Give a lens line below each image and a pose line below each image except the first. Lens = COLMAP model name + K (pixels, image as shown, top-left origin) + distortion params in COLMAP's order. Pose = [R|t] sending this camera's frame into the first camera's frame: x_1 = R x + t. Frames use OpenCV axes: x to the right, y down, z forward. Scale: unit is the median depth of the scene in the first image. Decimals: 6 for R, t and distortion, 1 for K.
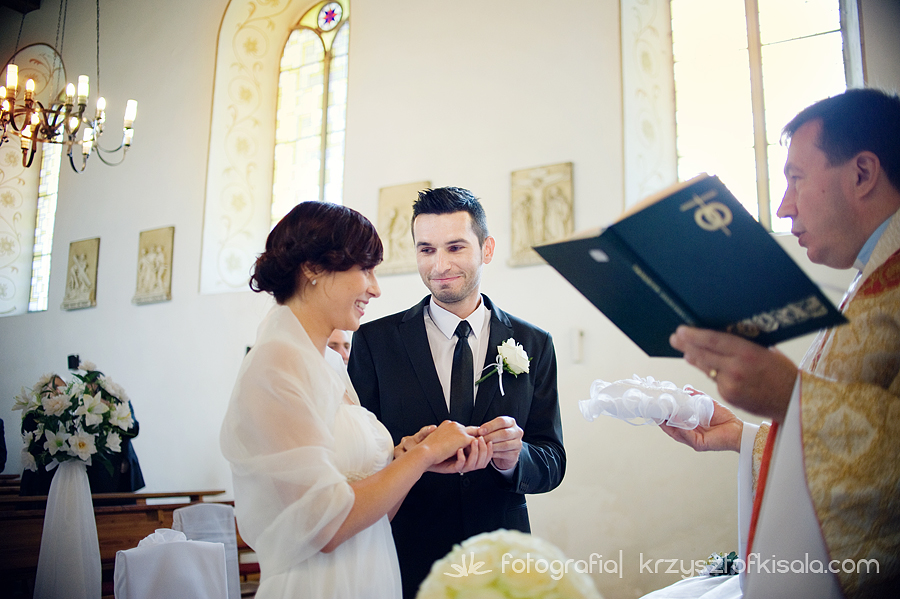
lens RADIAL K [[922.6, 0, 450.0], [0, 922.6, 299.5], [0, 0, 1]] dist [-0.115566, 0.011213]
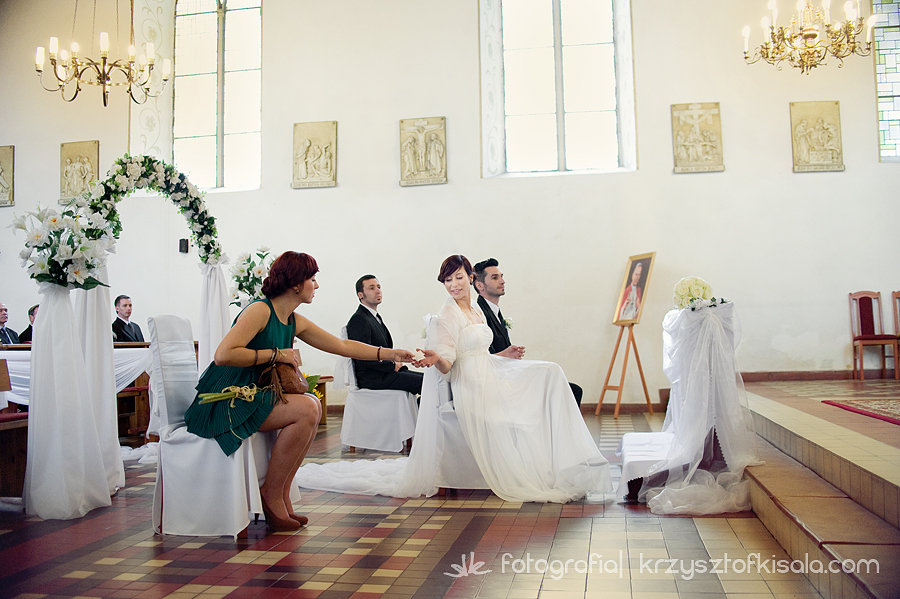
lens RADIAL K [[922.6, 0, 450.0], [0, 922.6, 299.5], [0, 0, 1]] dist [-0.115566, 0.011213]
pose [[0.929083, -0.014396, 0.369592, -0.456057], [-0.027349, 0.993833, 0.107462, -0.017658], [-0.368860, -0.109949, 0.922959, -0.450309]]
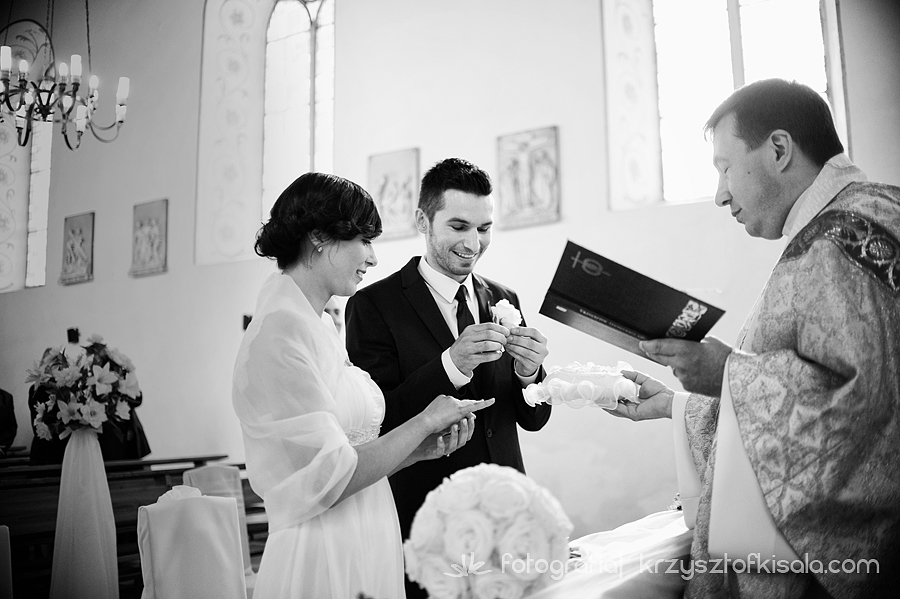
lens RADIAL K [[922.6, 0, 450.0], [0, 922.6, 299.5], [0, 0, 1]] dist [-0.115566, 0.011213]
pose [[0.999587, -0.027806, 0.007309, 0.001720], [0.027485, 0.998786, 0.040867, -0.001774], [-0.008436, -0.040649, 0.999138, -0.029797]]
